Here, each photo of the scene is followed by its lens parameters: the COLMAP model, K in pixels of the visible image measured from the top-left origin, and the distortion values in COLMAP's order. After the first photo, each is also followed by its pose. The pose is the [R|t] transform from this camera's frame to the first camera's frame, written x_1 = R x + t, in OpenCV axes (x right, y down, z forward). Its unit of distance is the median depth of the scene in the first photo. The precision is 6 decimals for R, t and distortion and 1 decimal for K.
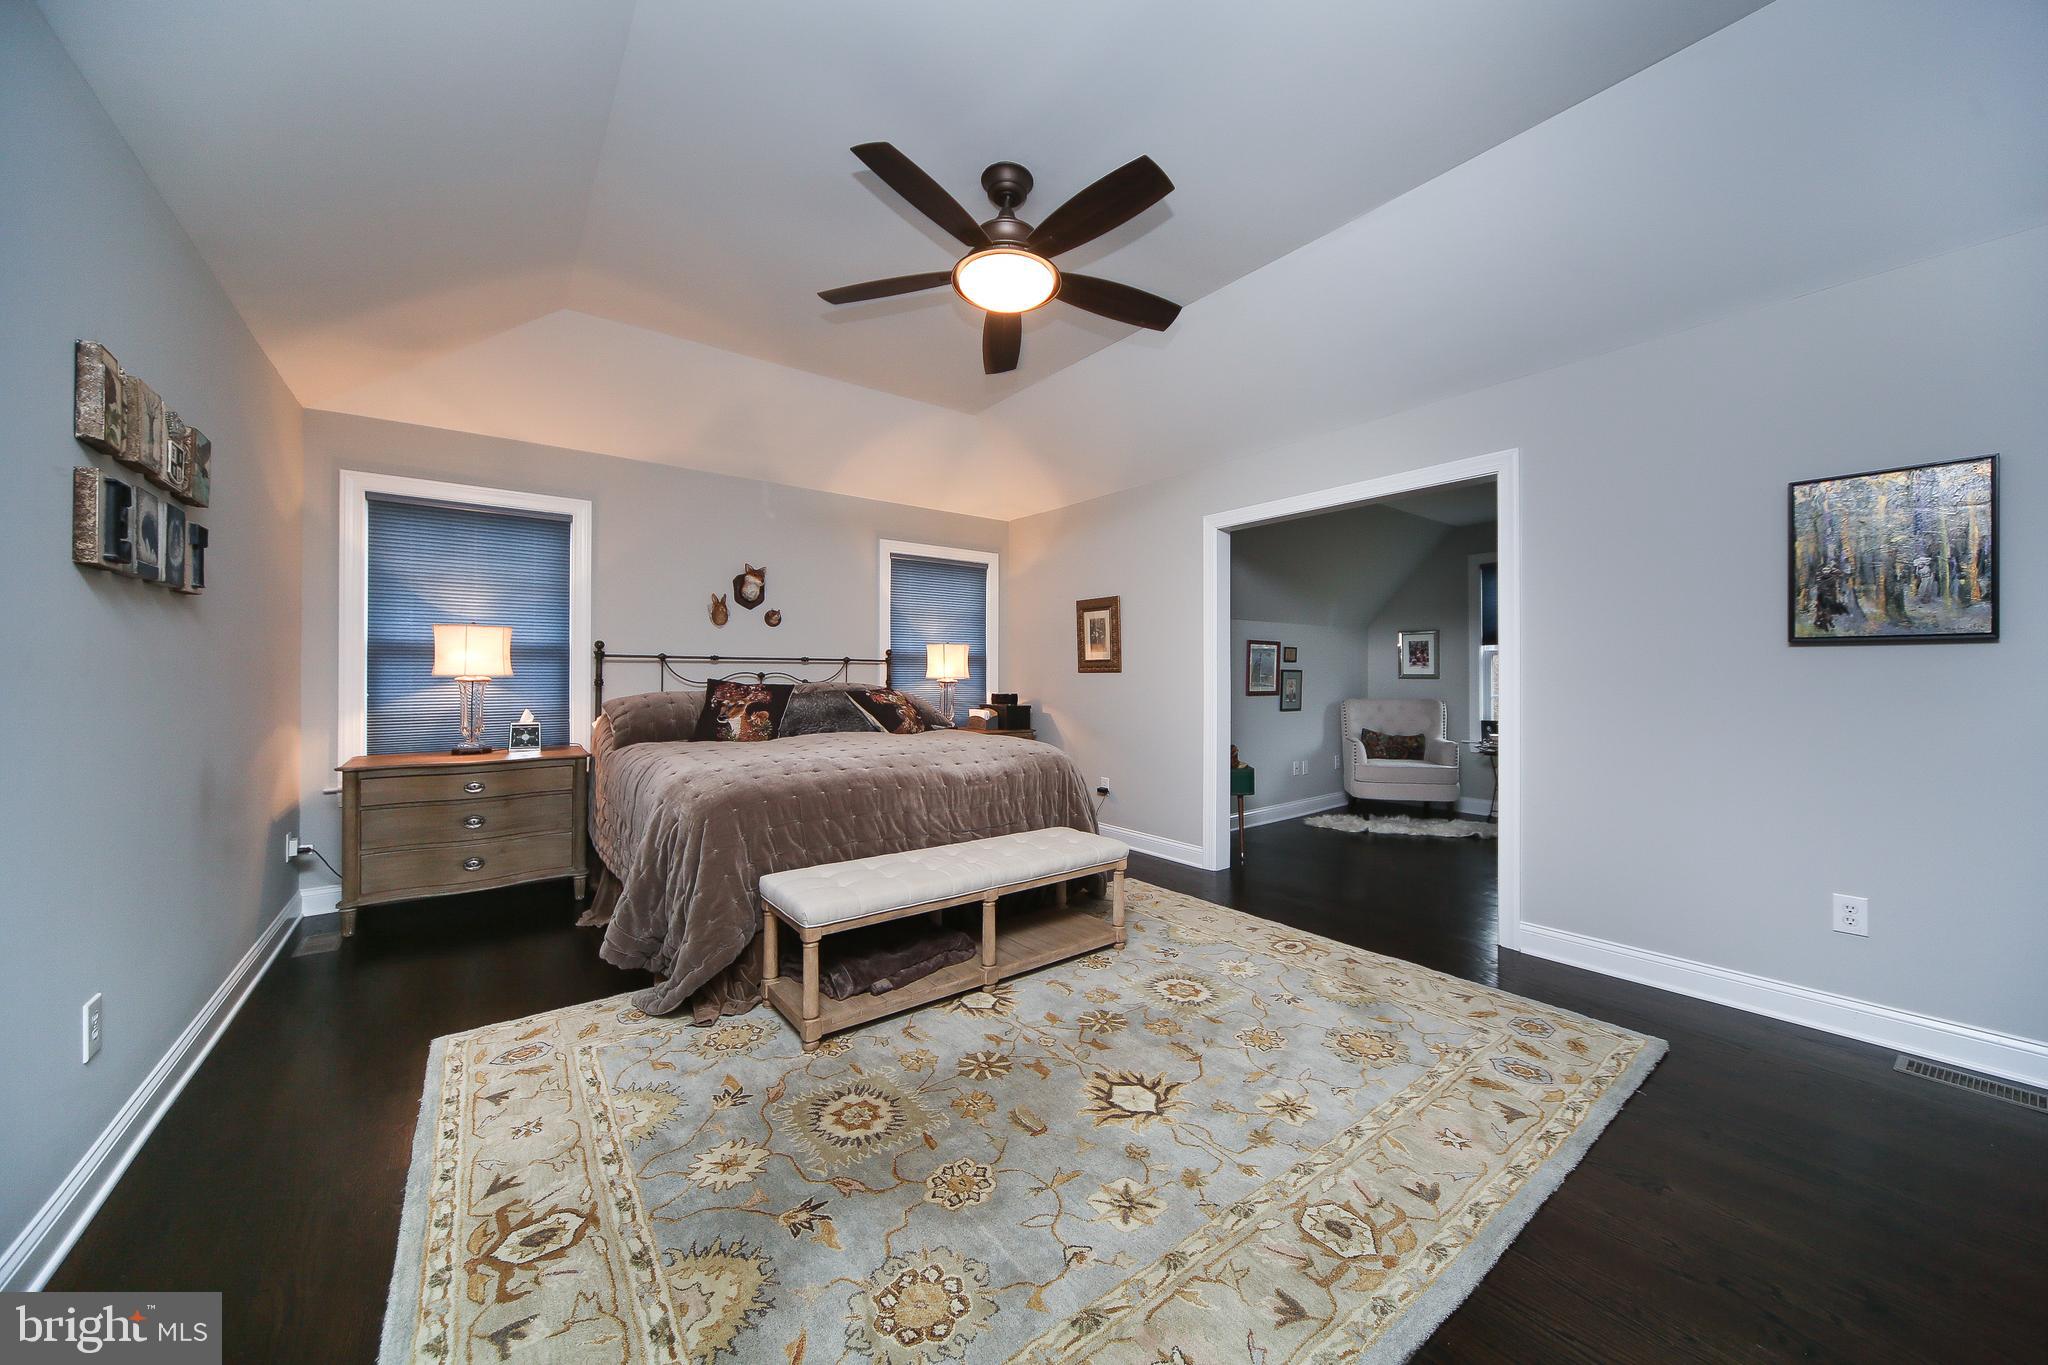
lens RADIAL K [[732.4, 0, 1031.9], [0, 732.4, 678.4], [0, 0, 1]] dist [-0.000159, 0.000217]
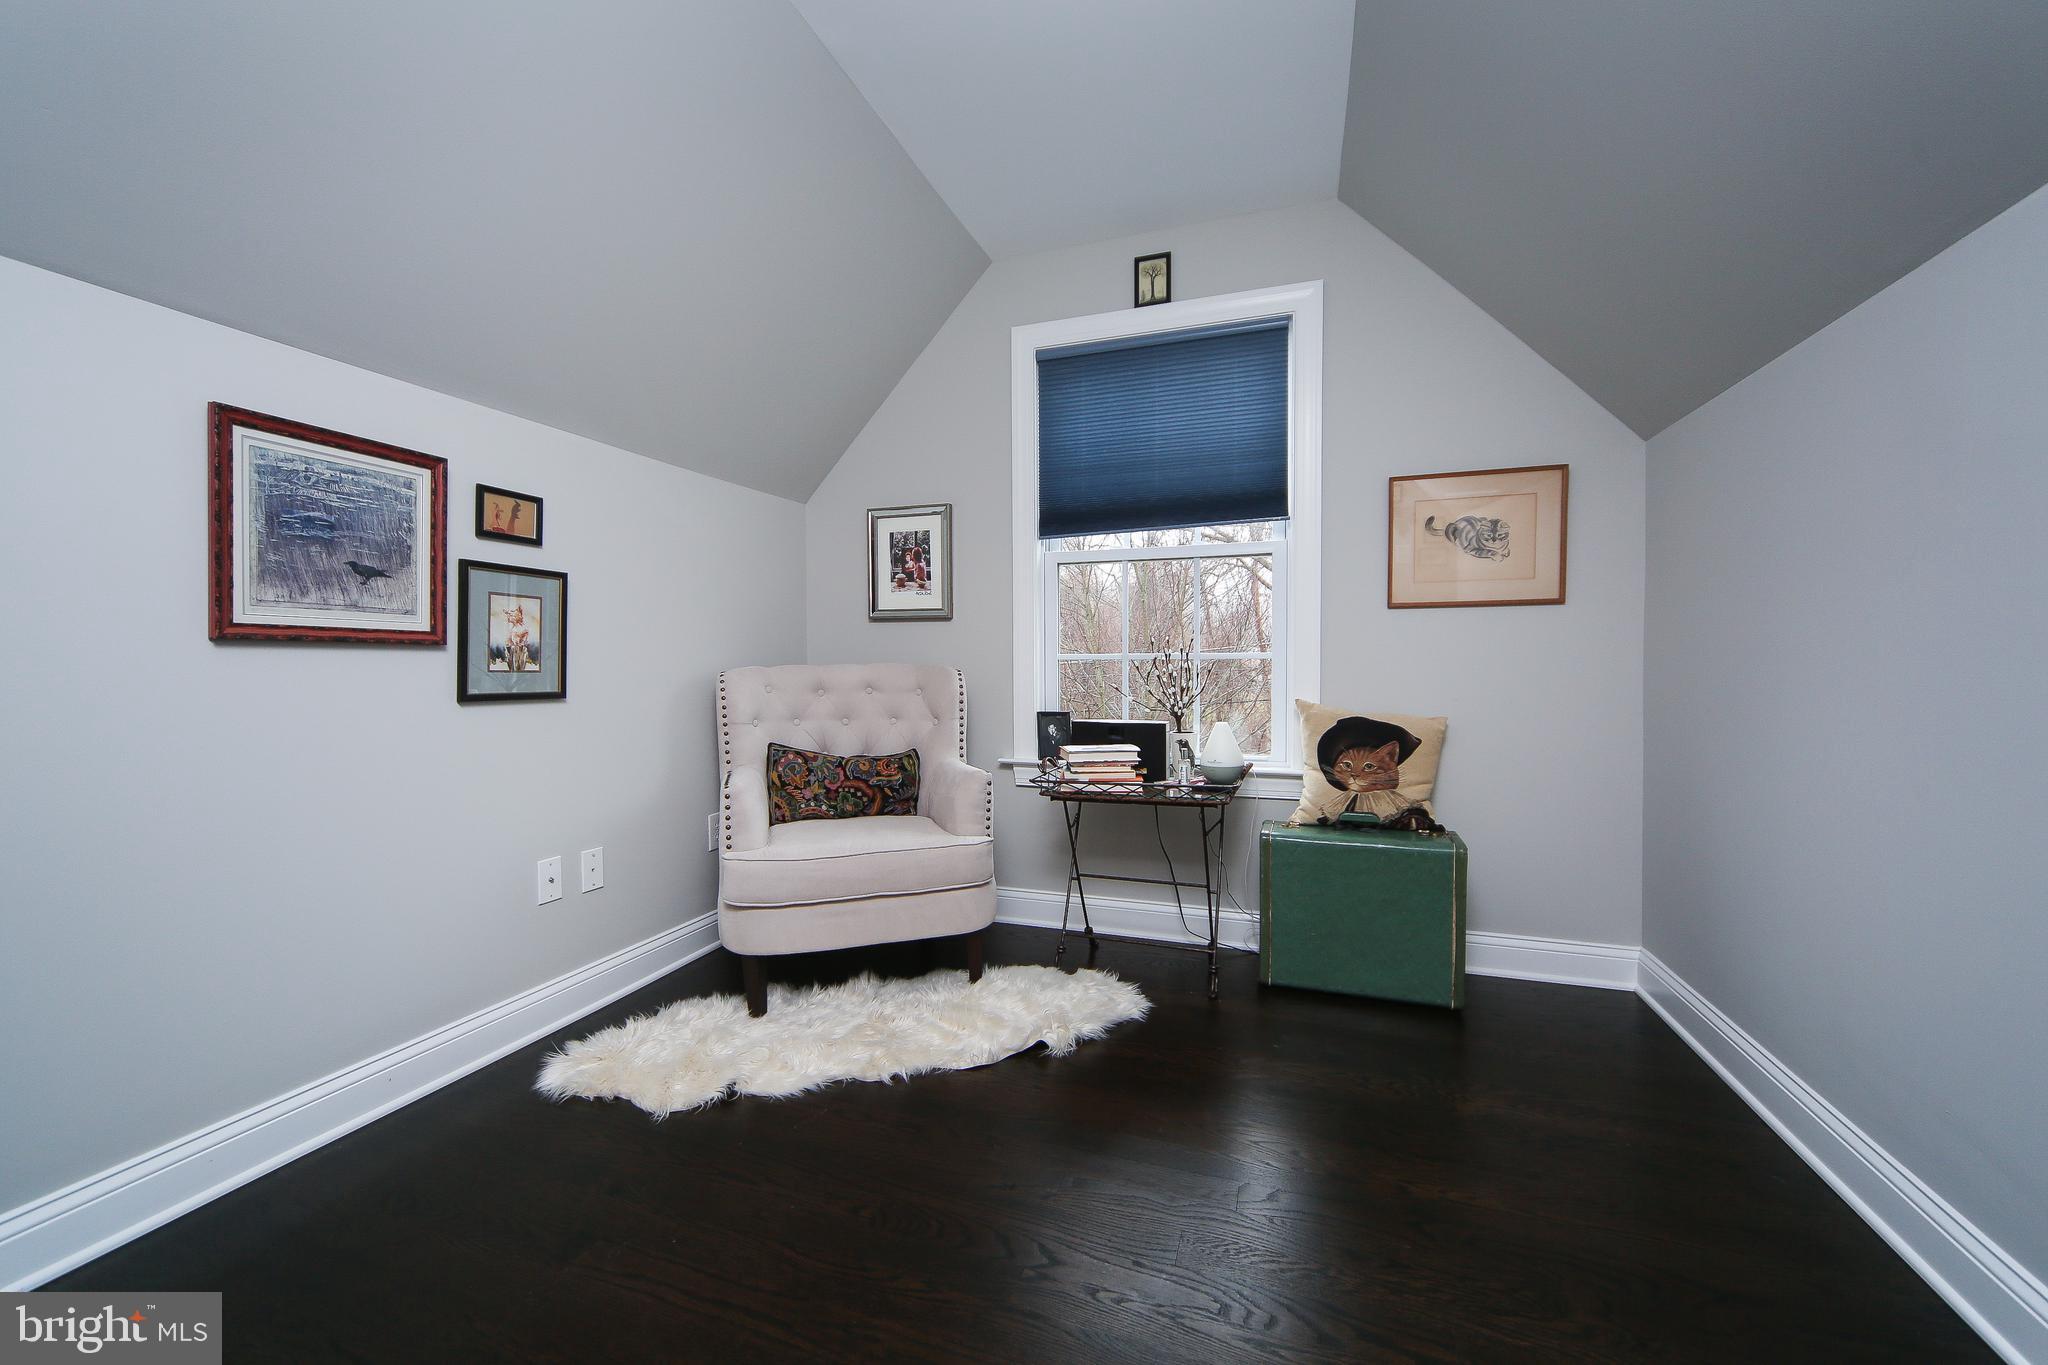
lens RADIAL K [[768.2, 0, 1033.8], [0, 768.2, 683.3], [0, 0, 1]] dist [-0.000276, 0.000443]
pose [[0.838626, -0.011787, 0.544581, 0.358858], [0.002363, 0.999835, 0.018002, 0.031577], [-0.544703, -0.013810, 0.838515, 0.609617]]
